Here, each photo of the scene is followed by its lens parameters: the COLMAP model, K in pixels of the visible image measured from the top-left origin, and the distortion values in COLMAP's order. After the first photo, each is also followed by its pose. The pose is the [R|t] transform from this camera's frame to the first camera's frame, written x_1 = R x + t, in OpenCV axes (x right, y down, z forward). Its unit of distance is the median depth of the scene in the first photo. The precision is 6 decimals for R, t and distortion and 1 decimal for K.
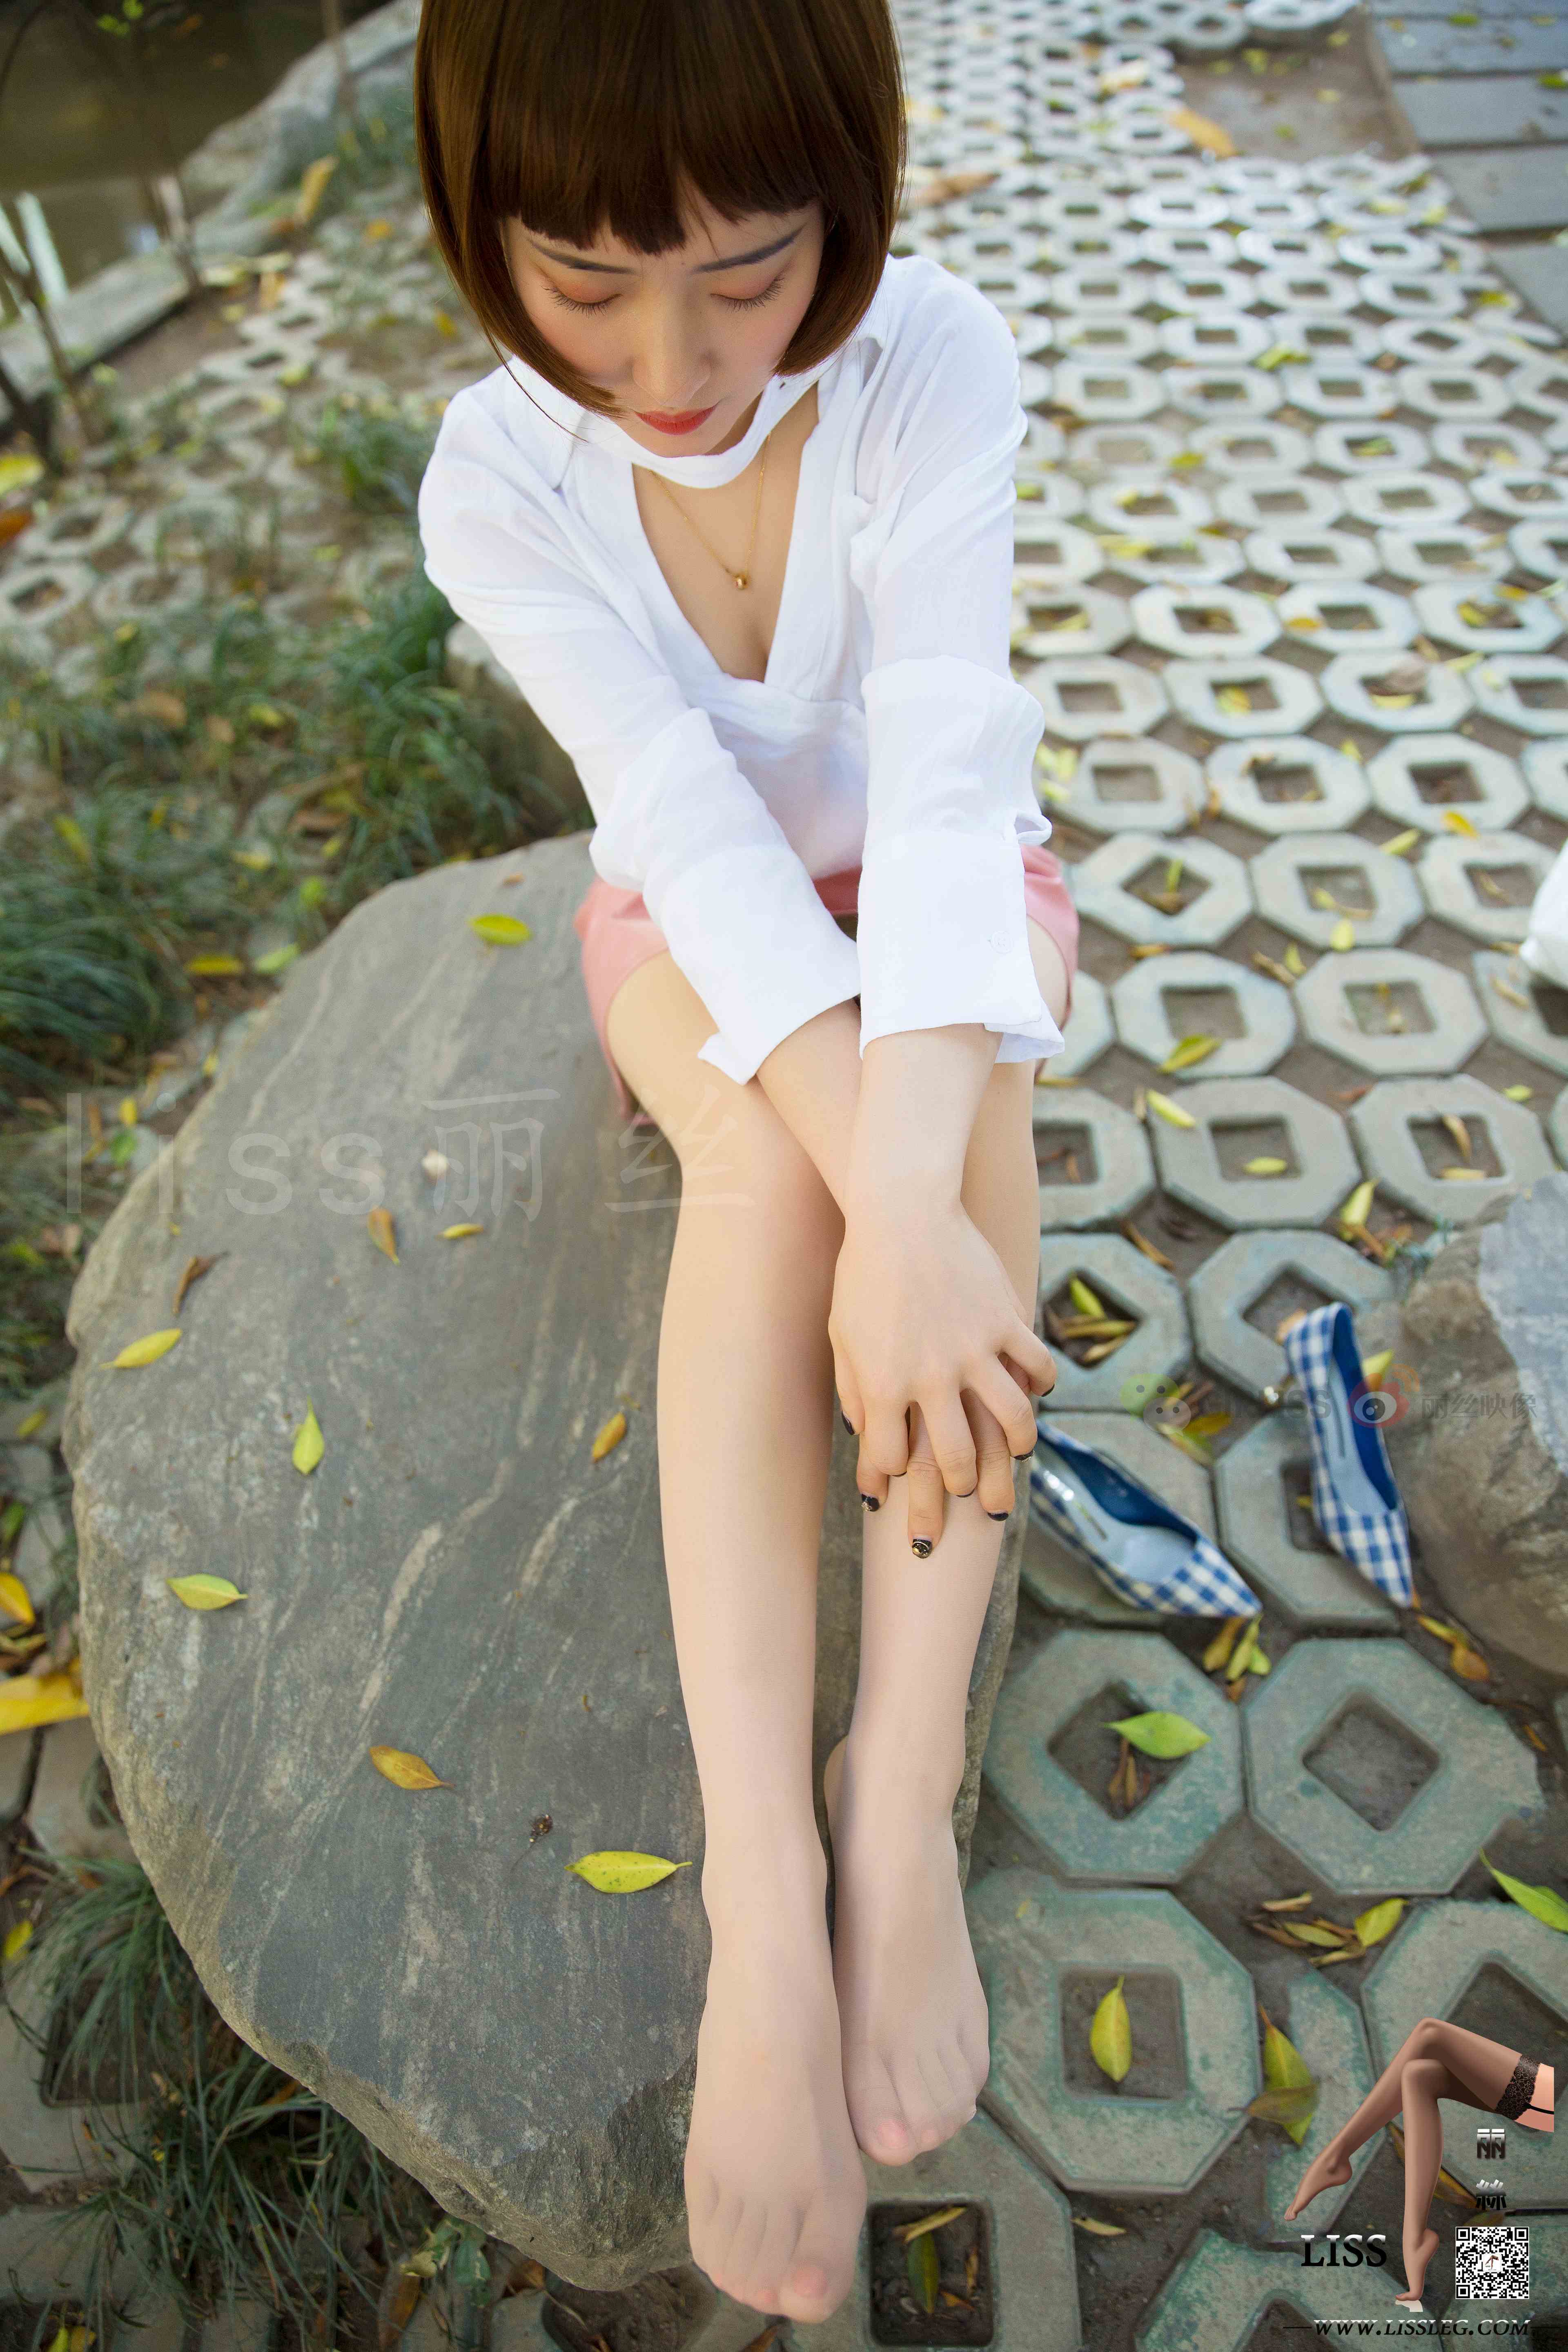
lens RADIAL K [[1624.8, 0, 785.5], [0, 1624.8, 1210.6], [0, 0, 1]] dist [-0.108284, 0.059604]
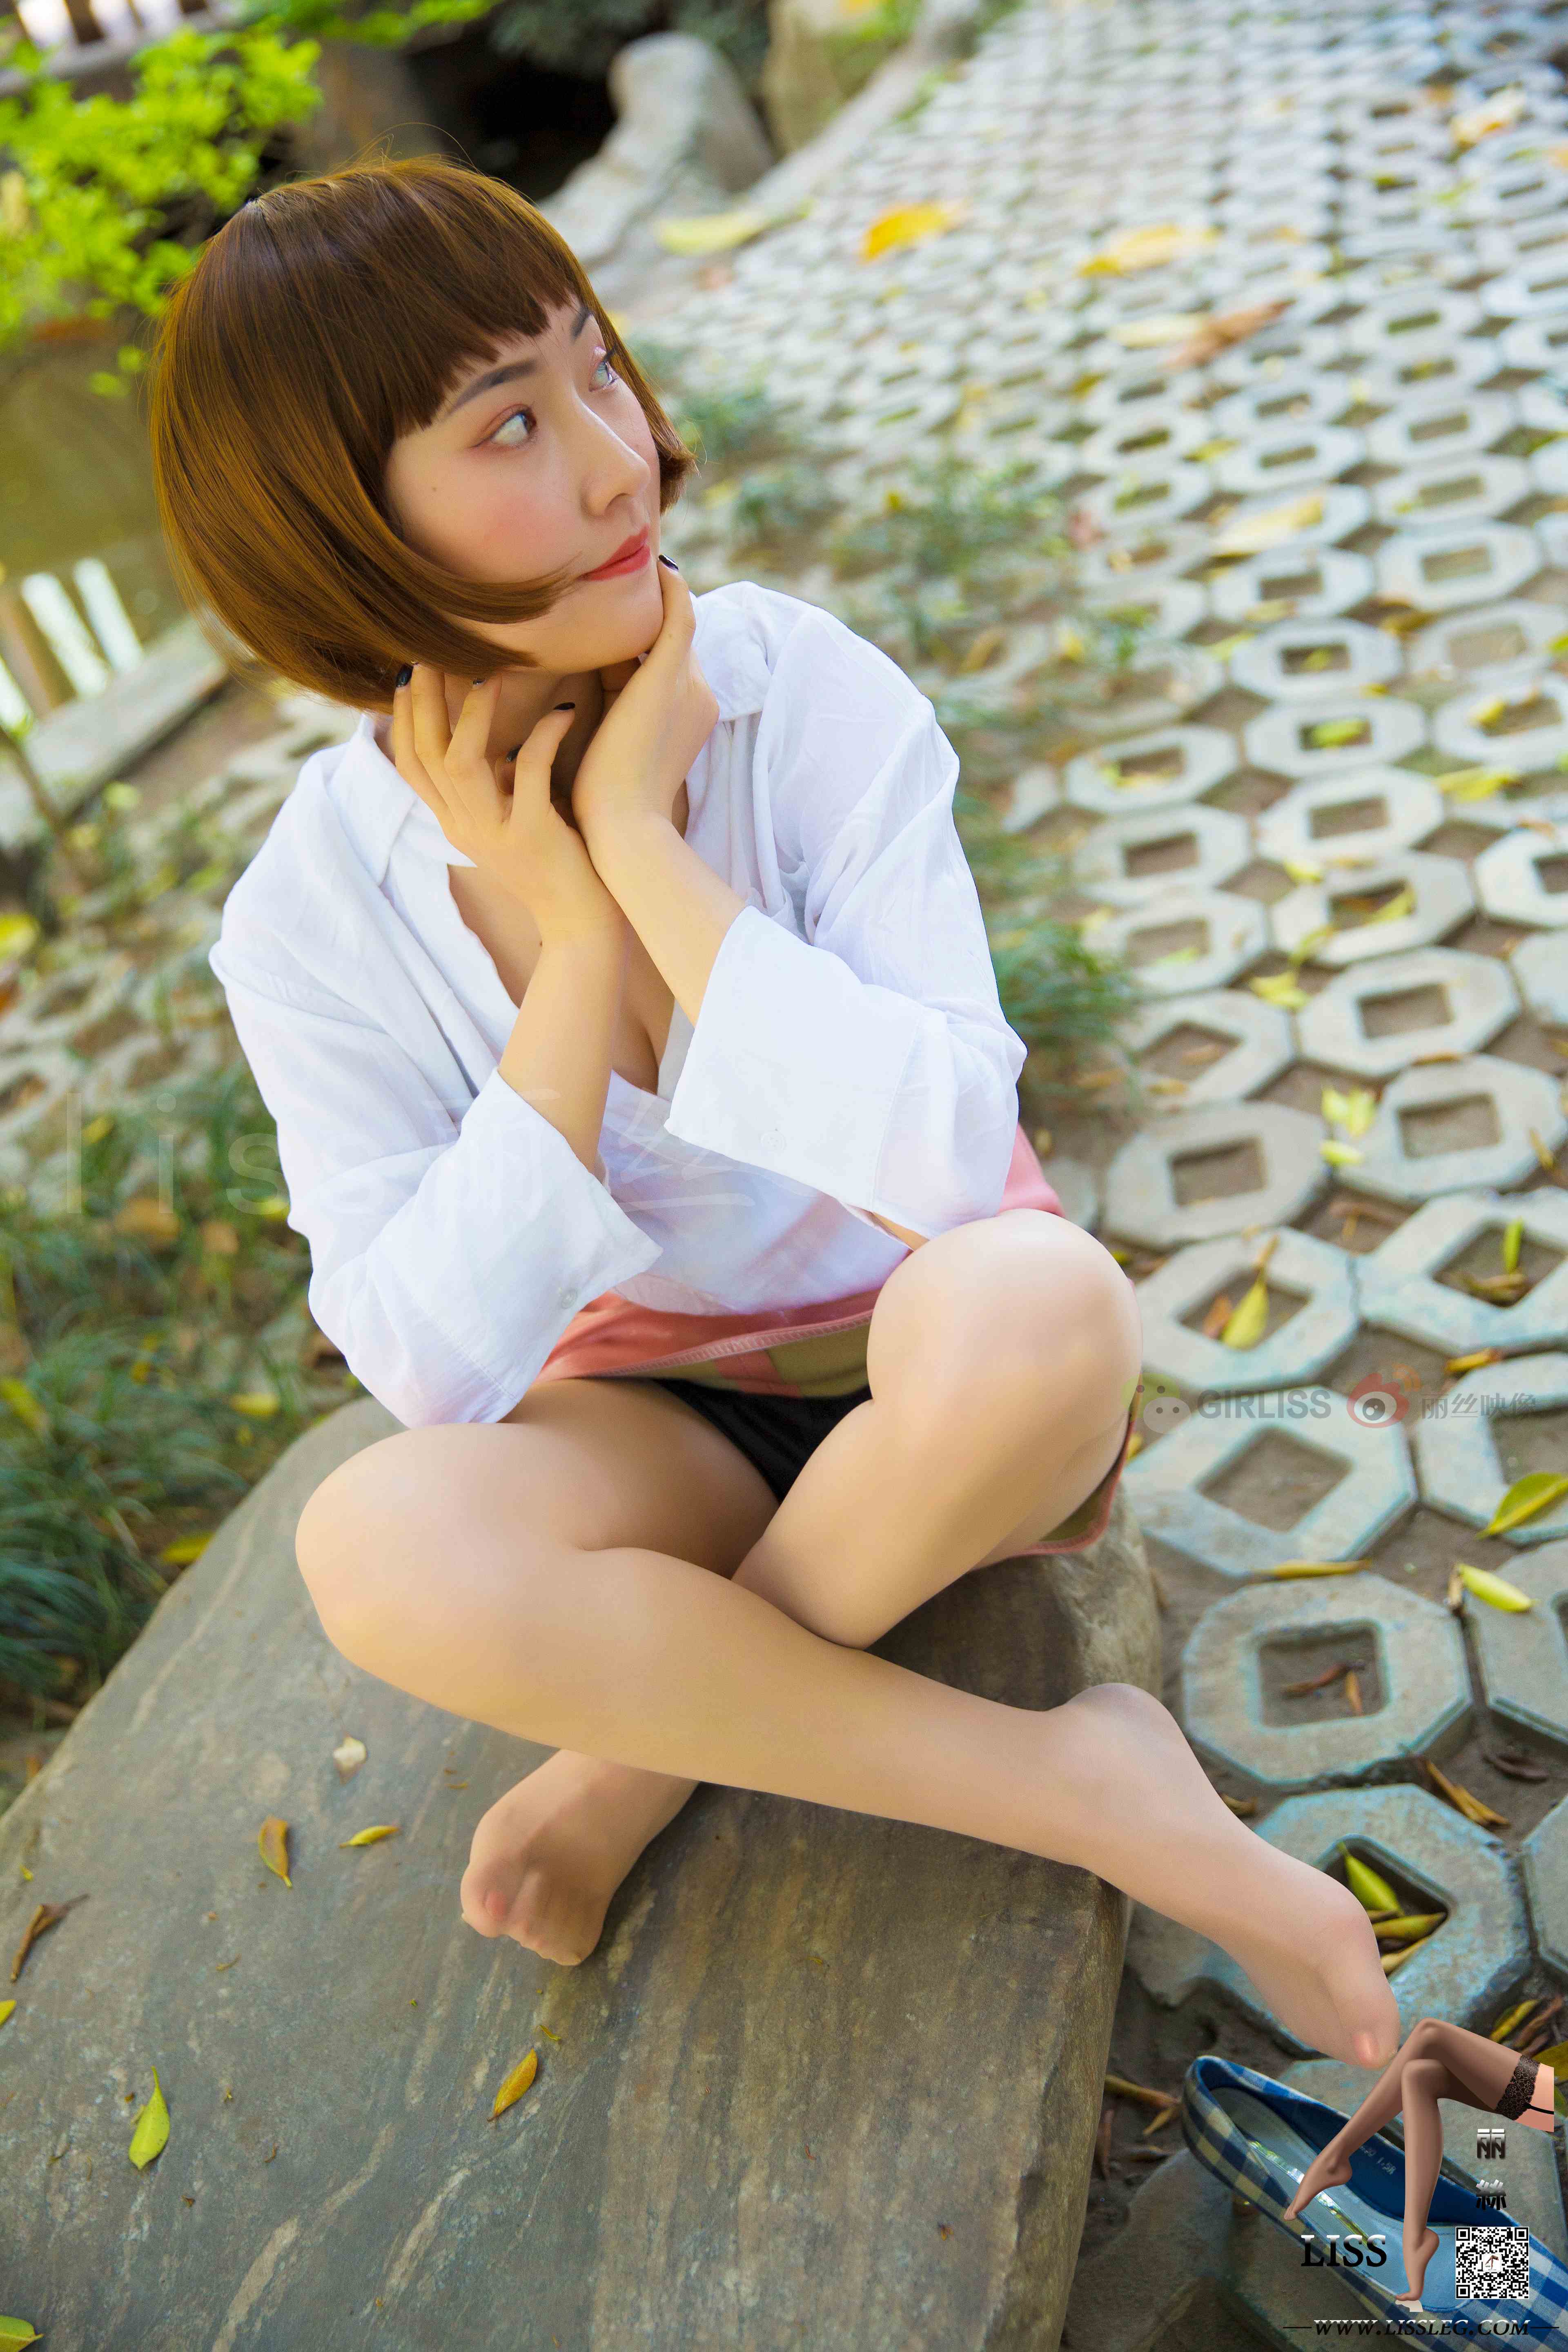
lens RADIAL K [[2708.7, 0, 784.0], [0, 2708.7, 1176.0], [0, 0, 1]] dist [0.010221, 0.038277]
pose [[0.965217, -0.150409, -0.213851, 0.203762], [0.085401, 0.954461, -0.285850, 0.064615], [0.247107, 0.257645, 0.934108, -0.149896]]
